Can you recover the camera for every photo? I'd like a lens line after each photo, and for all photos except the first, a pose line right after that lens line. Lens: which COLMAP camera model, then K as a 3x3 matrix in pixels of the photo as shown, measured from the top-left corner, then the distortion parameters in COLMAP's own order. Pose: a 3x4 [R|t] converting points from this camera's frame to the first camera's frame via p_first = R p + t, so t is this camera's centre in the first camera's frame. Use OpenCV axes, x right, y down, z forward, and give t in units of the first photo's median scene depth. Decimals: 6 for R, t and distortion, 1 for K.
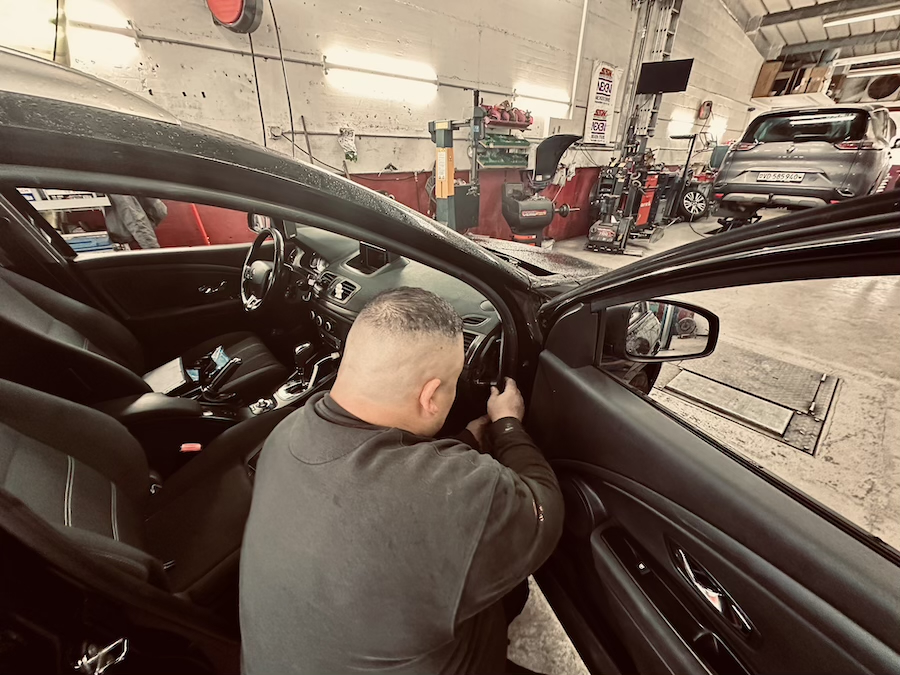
lens RADIAL K [[356.8, 0, 446.0], [0, 356.8, 338.3], [0, 0, 1]] dist [-0.006549, 0.000201]
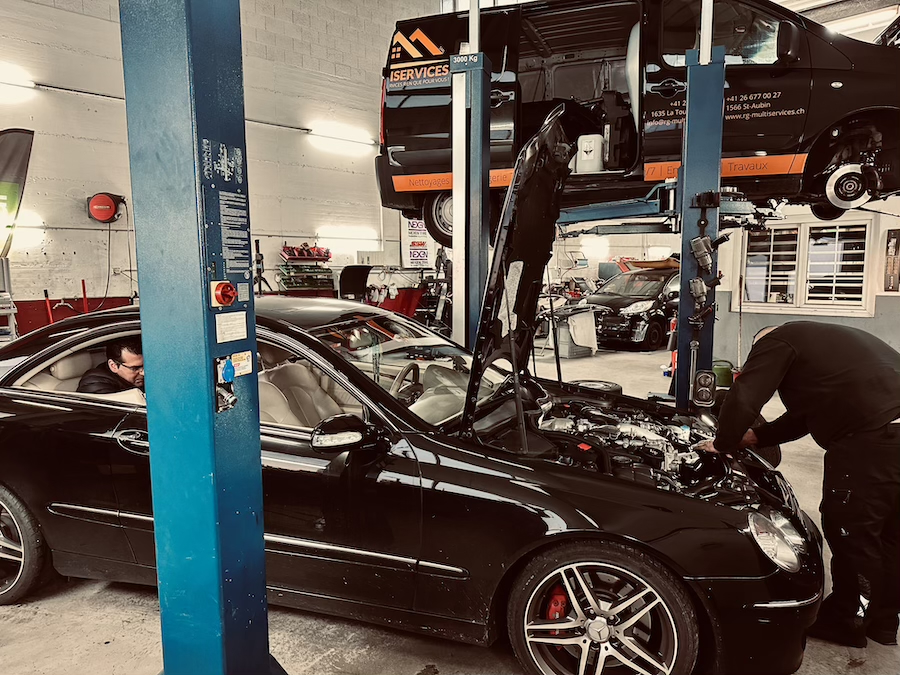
lens RADIAL K [[631.4, 0, 449.6], [0, 631.4, 338.3], [0, 0, 1]] dist [0.001869, -0.002121]
pose [[0.996139, -0.025515, 0.084005, 0.446572], [0.054096, 0.932002, -0.358393, 0.464484], [-0.069148, 0.361553, 0.929784, -0.956817]]
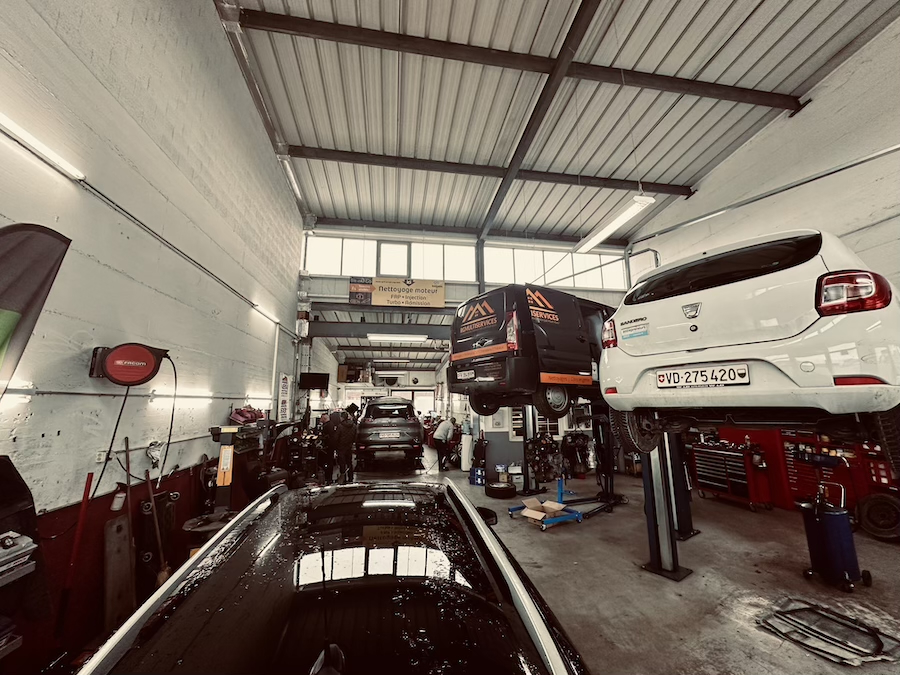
lens RADIAL K [[356.8, 0, 448.0], [0, 356.8, 339.7], [0, 0, 1]] dist [-0.006549, 0.000201]
pose [[0.516959, 0.138451, 0.844740, -0.563317], [0.397587, 0.835096, -0.380183, -0.051042], [-0.758076, 0.532396, 0.376664, -0.197868]]
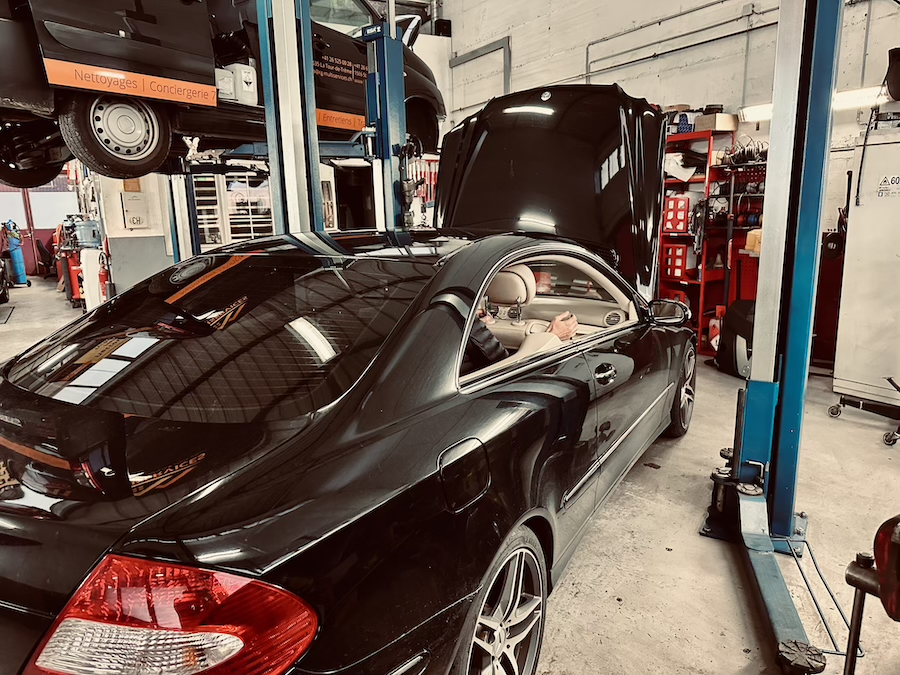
lens RADIAL K [[631.4, 0, 449.9], [0, 631.4, 340.1], [0, 0, 1]] dist [0.001869, -0.002121]
pose [[0.171209, -0.207470, 0.963143, -0.246655], [0.469909, 0.876417, 0.105257, 0.210359], [-0.865952, 0.434569, 0.247542, -0.445498]]
